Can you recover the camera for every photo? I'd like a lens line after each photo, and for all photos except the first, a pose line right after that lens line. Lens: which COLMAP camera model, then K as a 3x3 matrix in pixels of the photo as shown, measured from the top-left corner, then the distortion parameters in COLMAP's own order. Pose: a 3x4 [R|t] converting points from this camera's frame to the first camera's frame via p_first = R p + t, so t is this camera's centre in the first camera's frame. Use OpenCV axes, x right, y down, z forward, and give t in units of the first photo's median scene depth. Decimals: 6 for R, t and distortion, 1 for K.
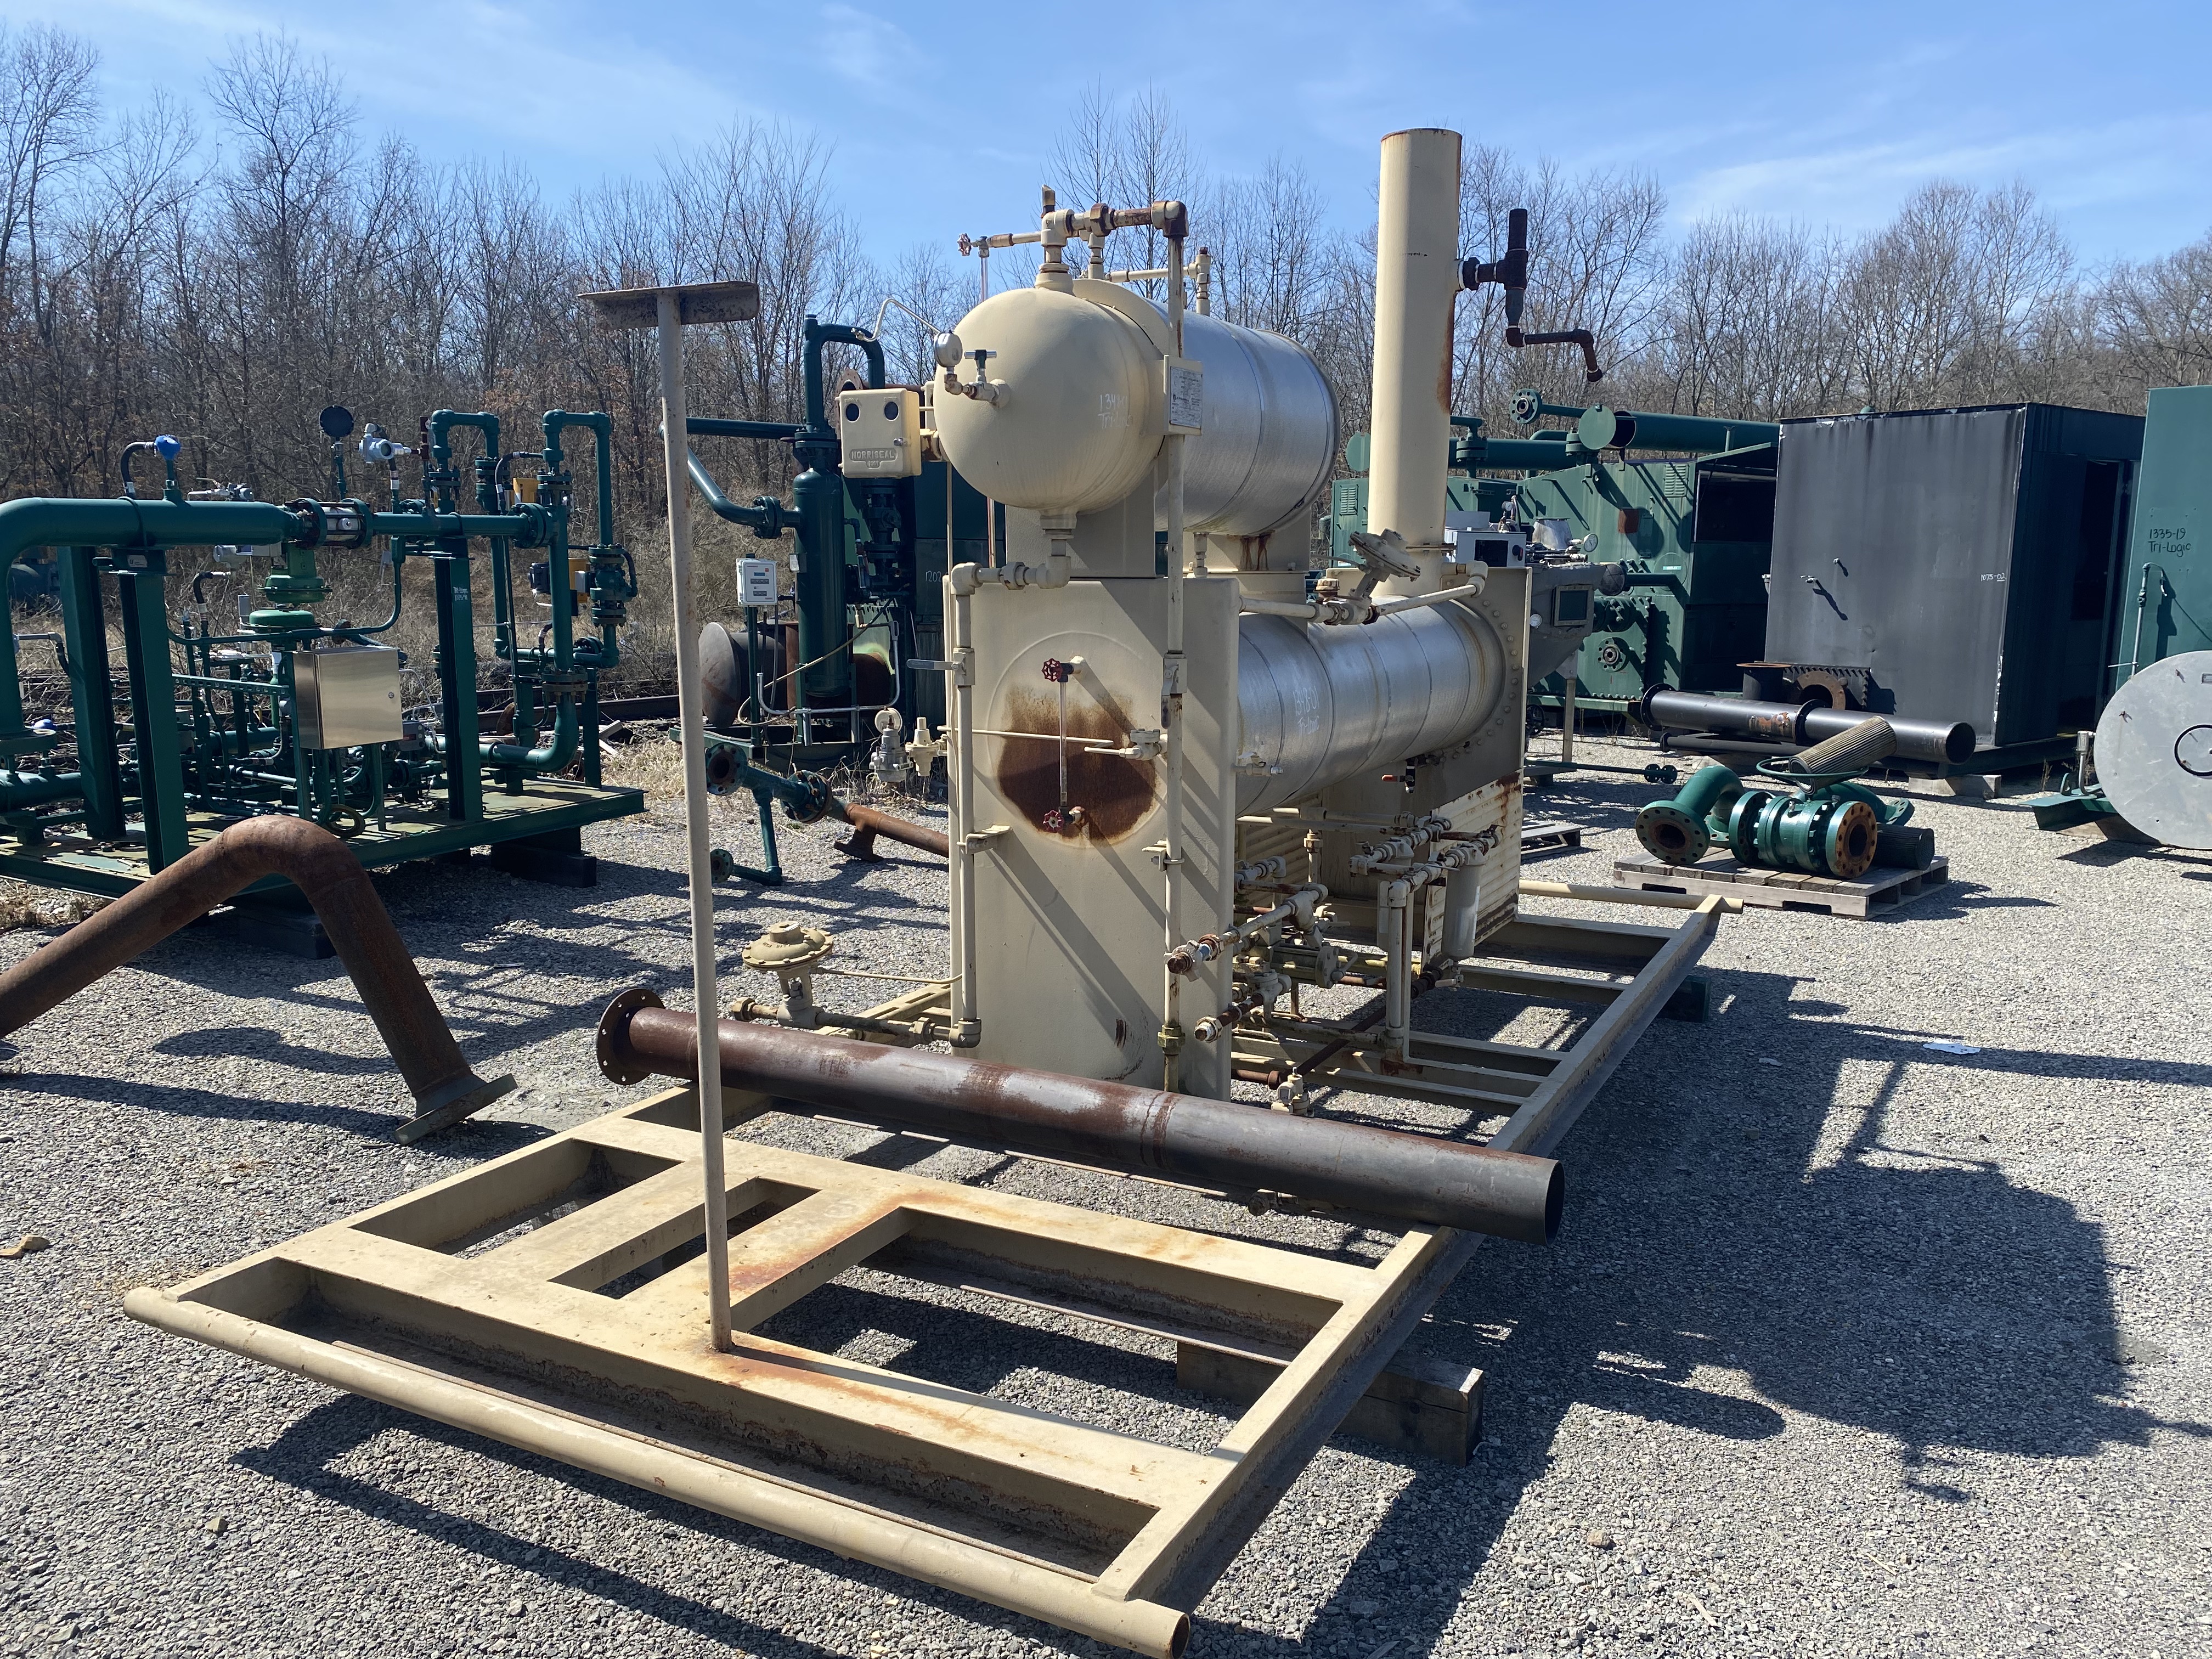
lens RADIAL K [[1678.5, 0, 1118.2], [0, 1678.5, 839.3], [0, 0, 1]] dist [0.040011, -0.050153]
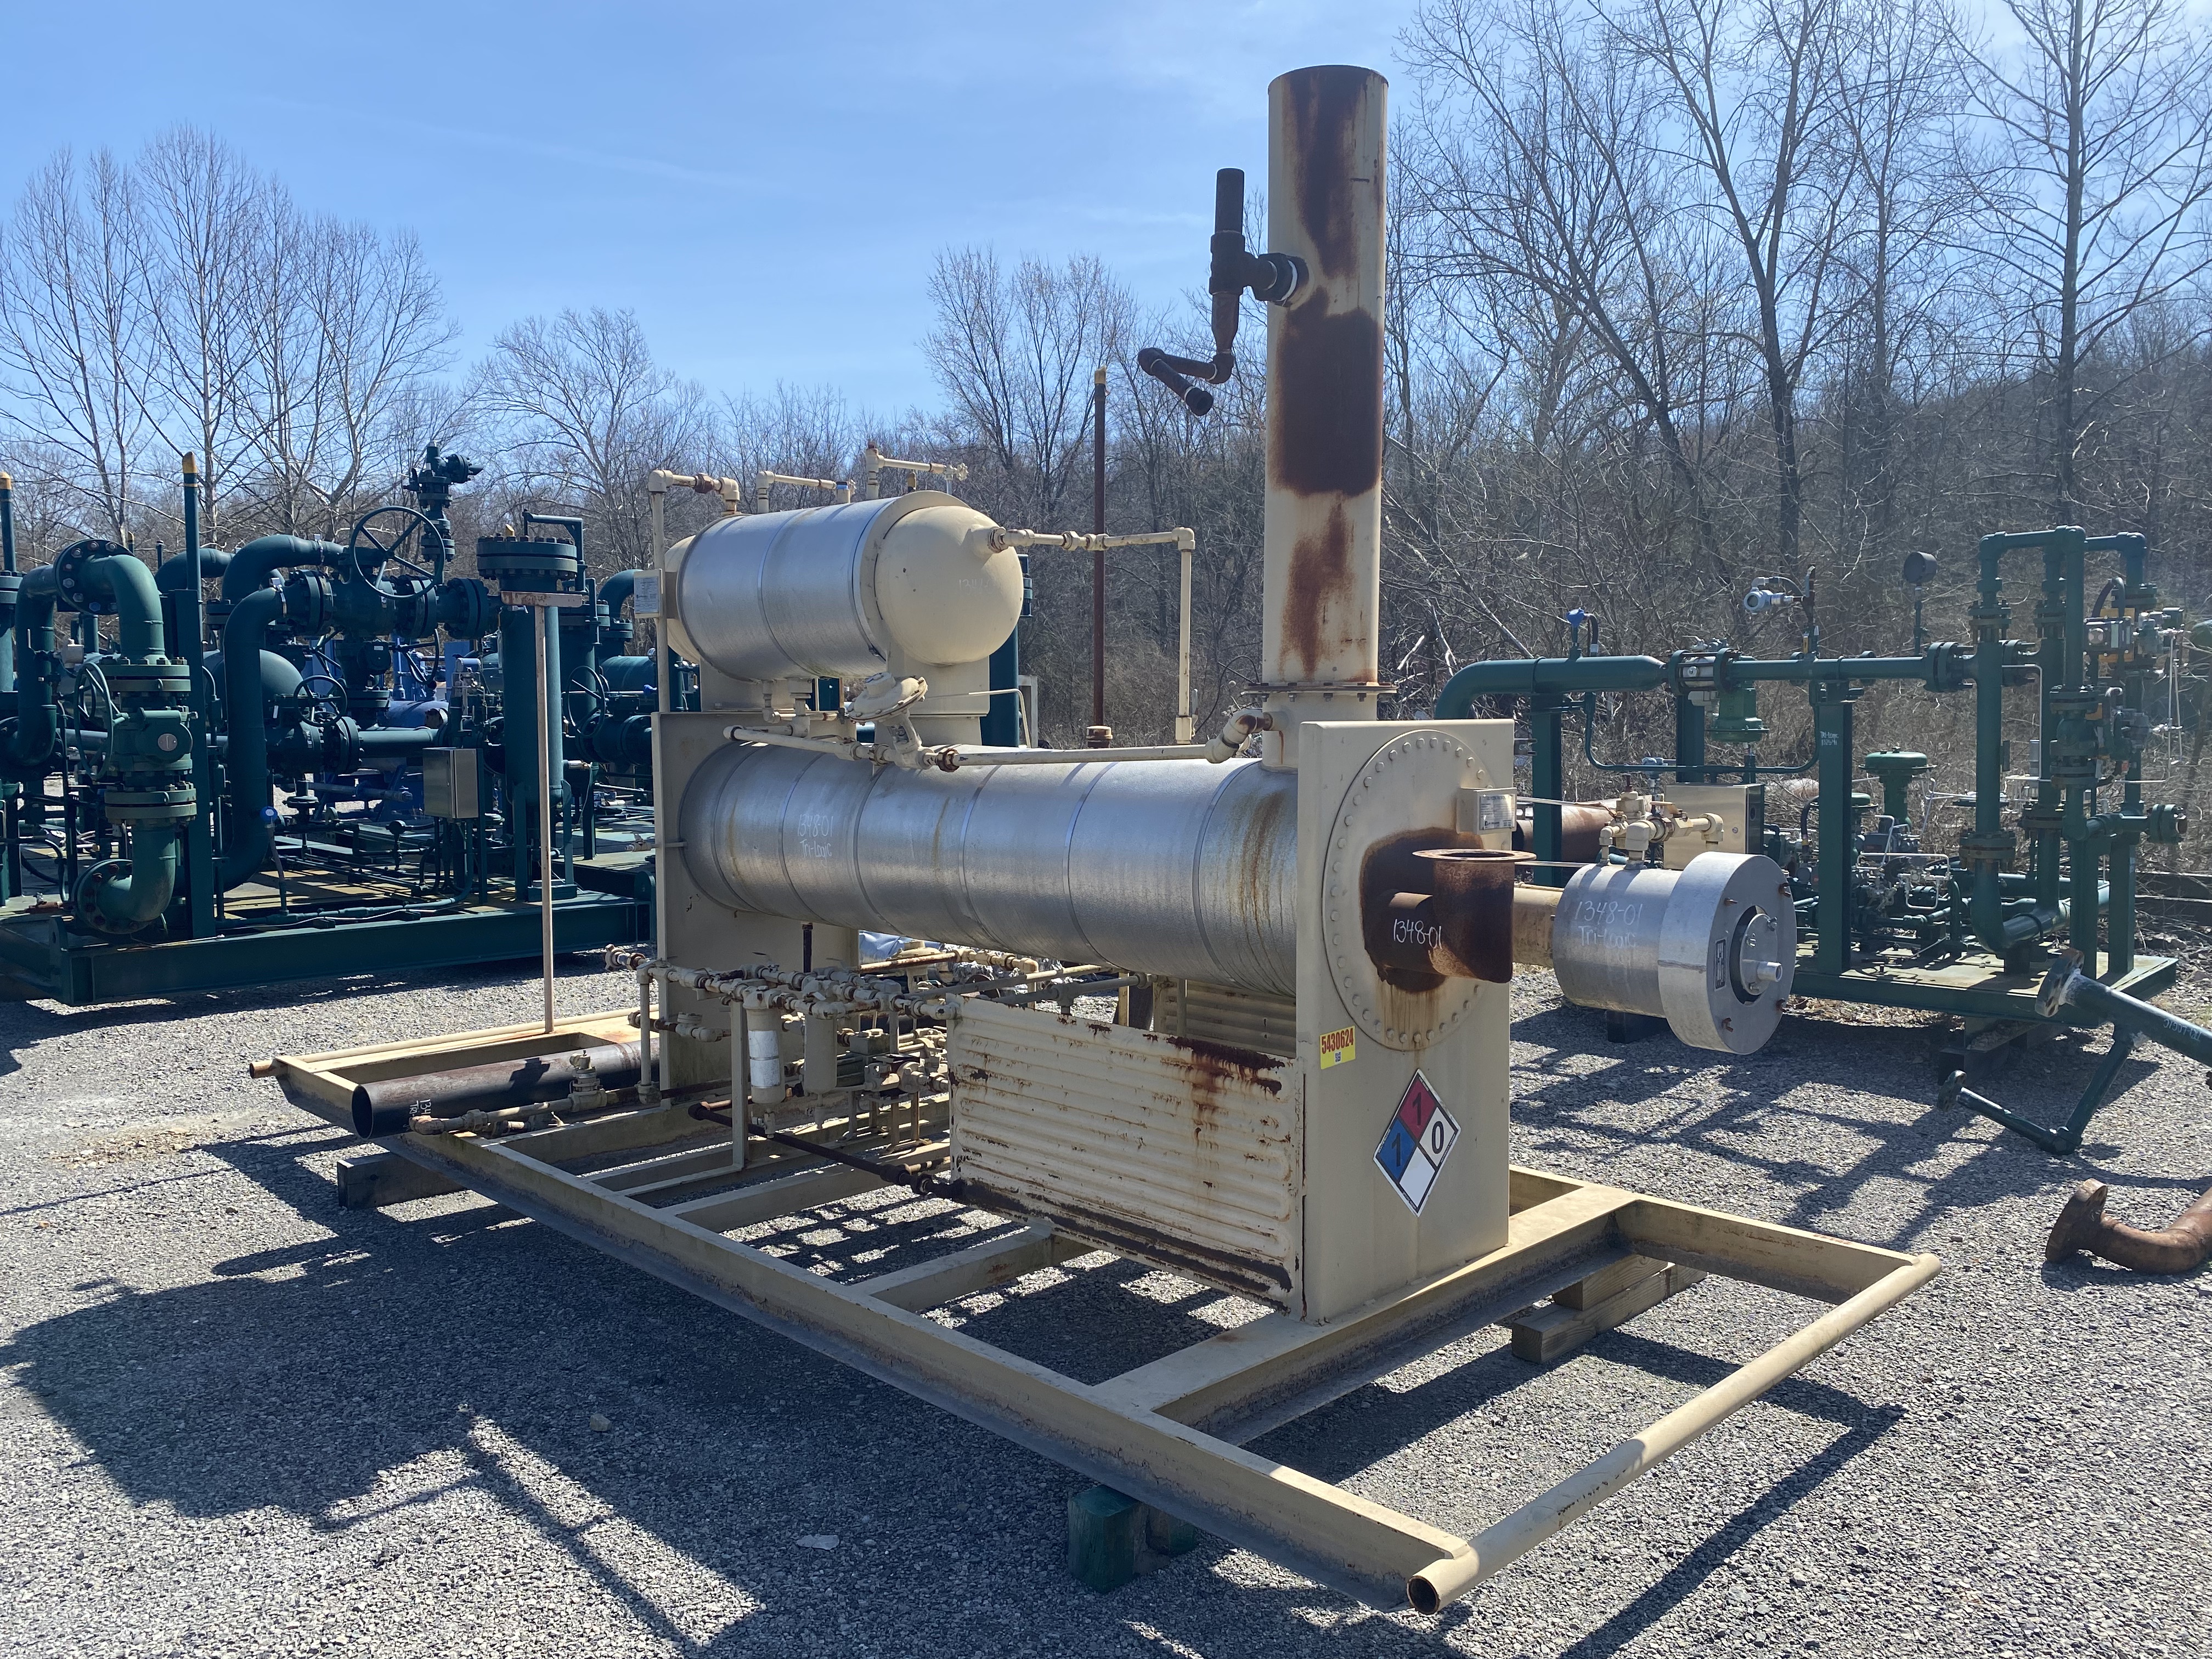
lens RADIAL K [[1678.5, 0, 1127.6], [0, 1678.5, 819.3], [0, 0, 1]] dist [0.040011, -0.050153]
pose [[-0.290361, 0.070591, -0.954310, 0.928825], [-0.160439, 0.979567, 0.121274, -0.213334], [0.943372, 0.188322, -0.273102, 1.248241]]
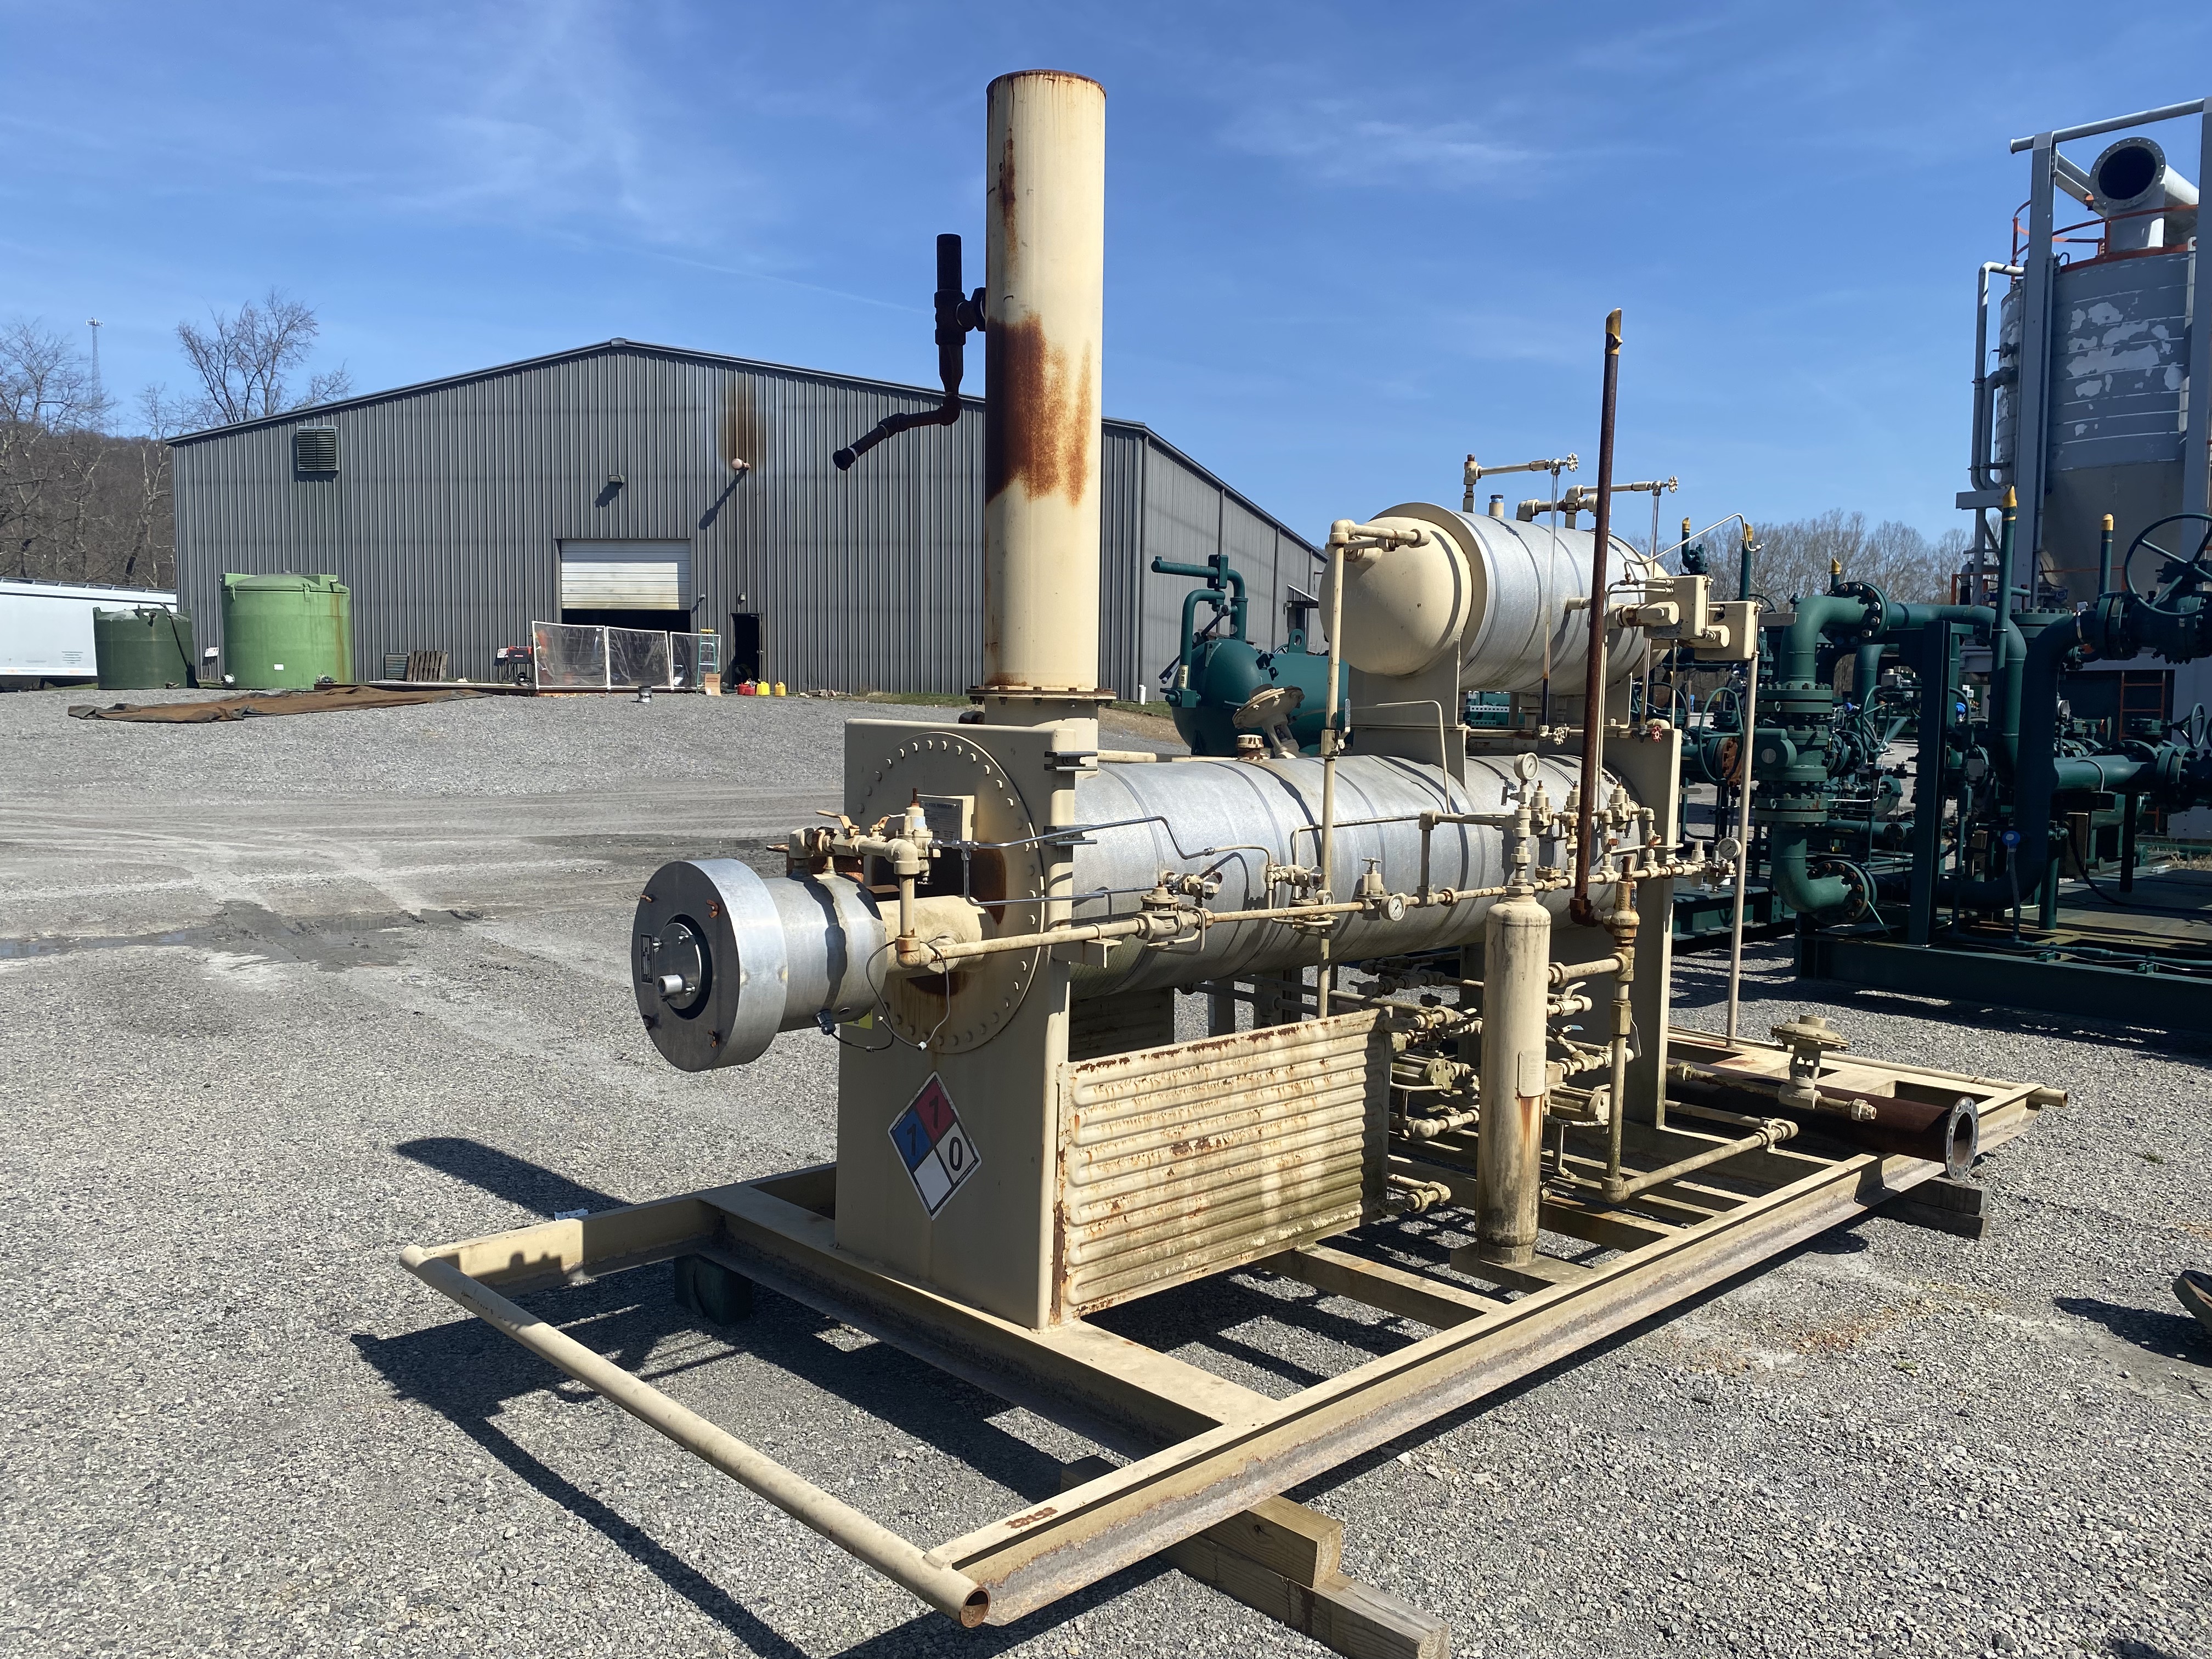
lens RADIAL K [[1678.5, 0, 1121.1], [0, 1678.5, 812.8], [0, 0, 1]] dist [0.040011, -0.050153]
pose [[-0.951266, -0.040102, 0.305753, -0.072370], [0.030939, 0.974094, 0.224018, -0.306648], [-0.306816, 0.222561, -0.925381, 1.801551]]
